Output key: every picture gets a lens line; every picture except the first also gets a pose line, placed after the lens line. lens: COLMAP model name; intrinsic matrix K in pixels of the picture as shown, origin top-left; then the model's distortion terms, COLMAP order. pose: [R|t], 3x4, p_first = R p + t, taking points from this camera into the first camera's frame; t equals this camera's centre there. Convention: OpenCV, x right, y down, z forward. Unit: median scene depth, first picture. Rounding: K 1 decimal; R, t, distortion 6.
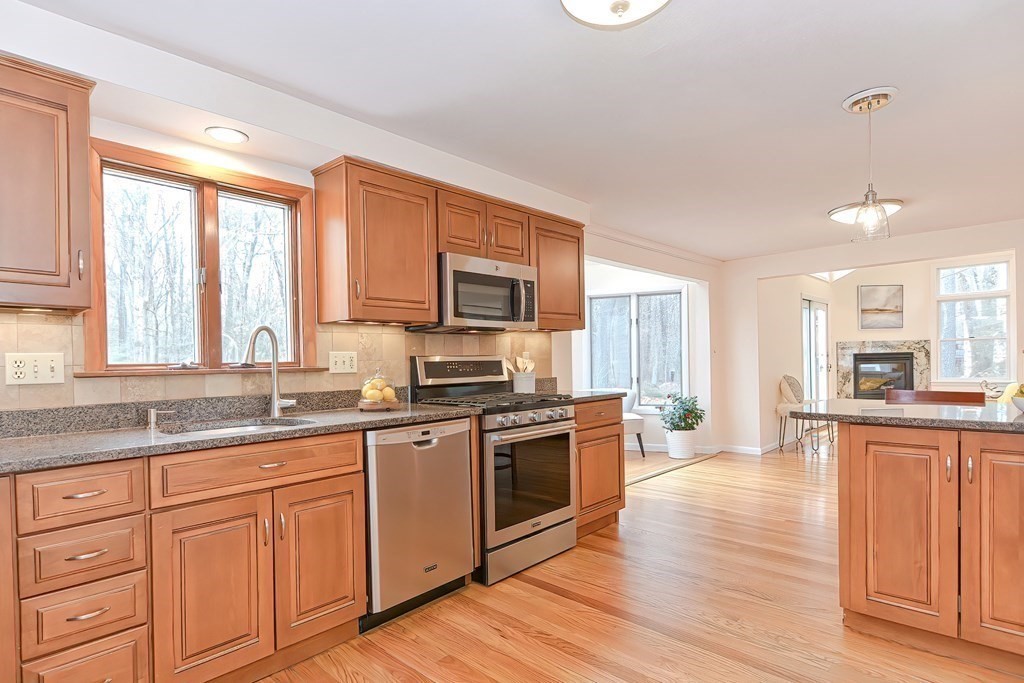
lens RADIAL K [[530.3, 0, 505.8], [0, 530.3, 370.7], [0, 0, 1]] dist [0.011601, -0.008156]
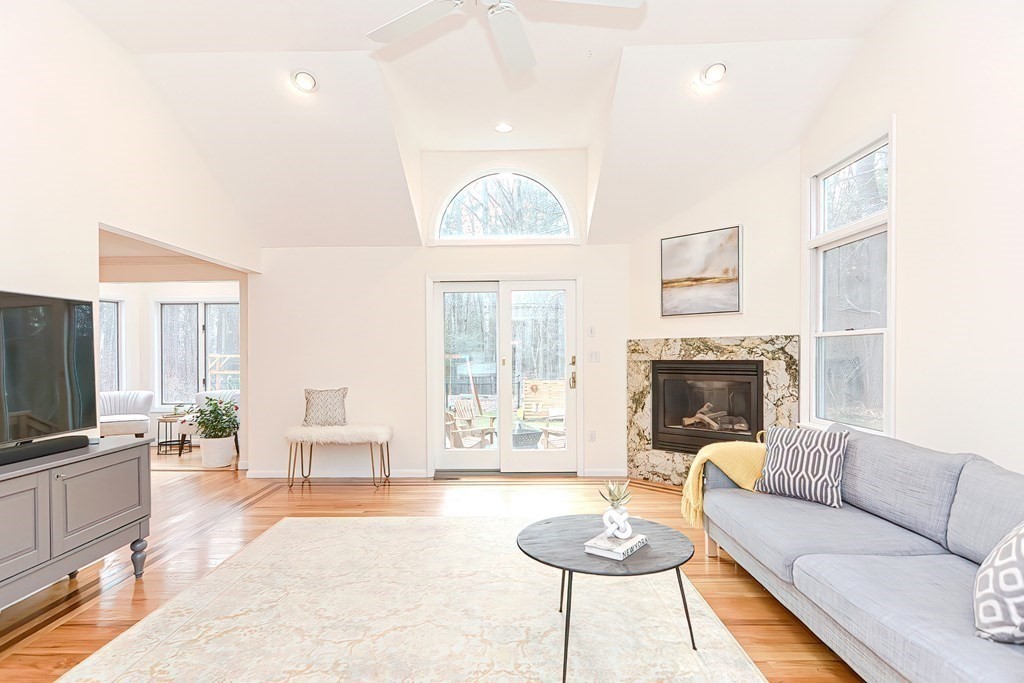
lens RADIAL K [[545.1, 0, 507.8], [0, 545.1, 357.0], [0, 0, 1]] dist [0.016628, -0.013310]
pose [[0.680695, 0.021235, -0.732259, 0.979090], [-0.020452, 0.999741, 0.009980, -0.038198], [0.732282, 0.008183, 0.680953, 0.490592]]
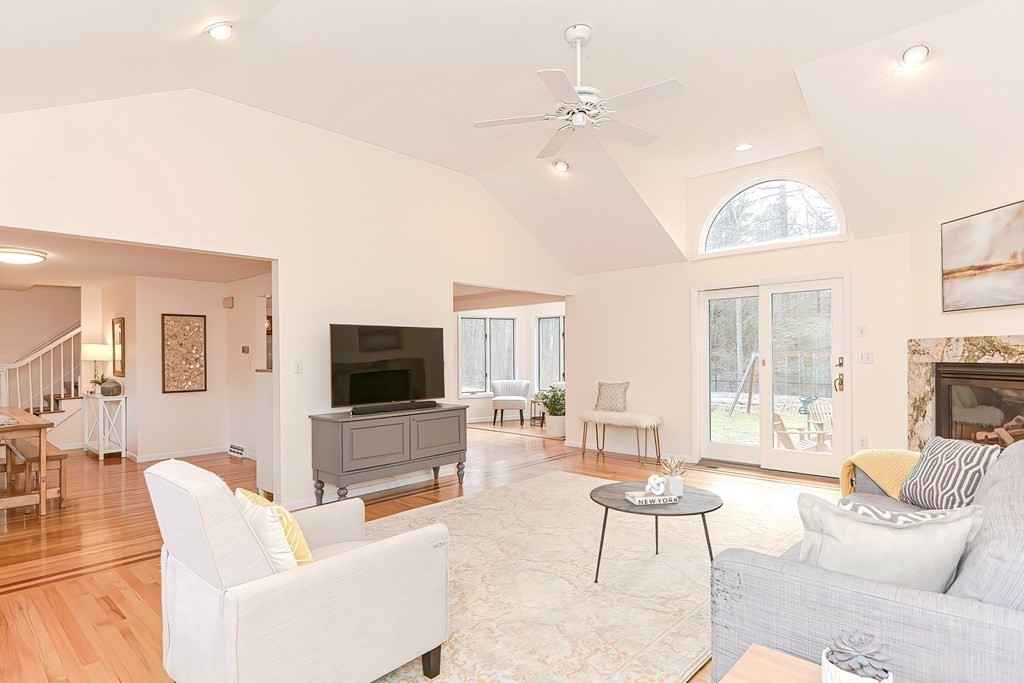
lens RADIAL K [[545.1, 0, 507.8], [0, 545.1, 357.0], [0, 0, 1]] dist [0.016628, -0.013310]
pose [[0.010053, 0.026626, -0.999595, 1.166133], [-0.005938, 0.999629, 0.026567, -0.048512], [0.999932, 0.005668, 0.010207, 0.597214]]
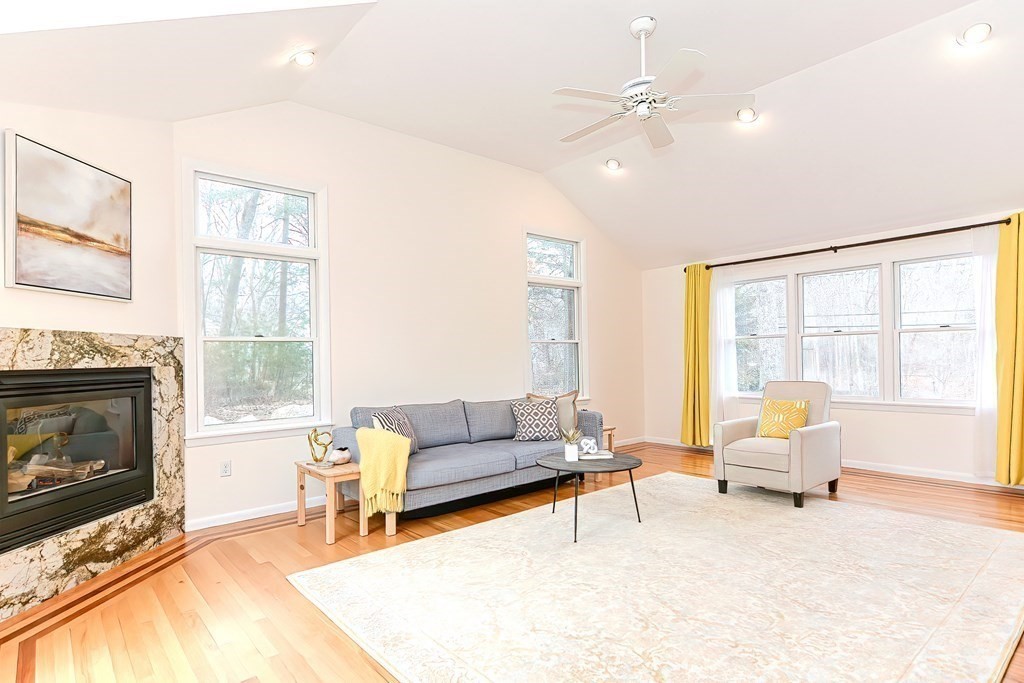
lens RADIAL K [[545.1, 0, 507.8], [0, 545.1, 357.0], [0, 0, 1]] dist [0.016628, -0.013310]
pose [[0.106986, 0.021926, 0.994019, 0.404344], [0.032347, 0.999151, -0.025521, -0.023634], [-0.993734, 0.034884, 0.106186, 0.708913]]
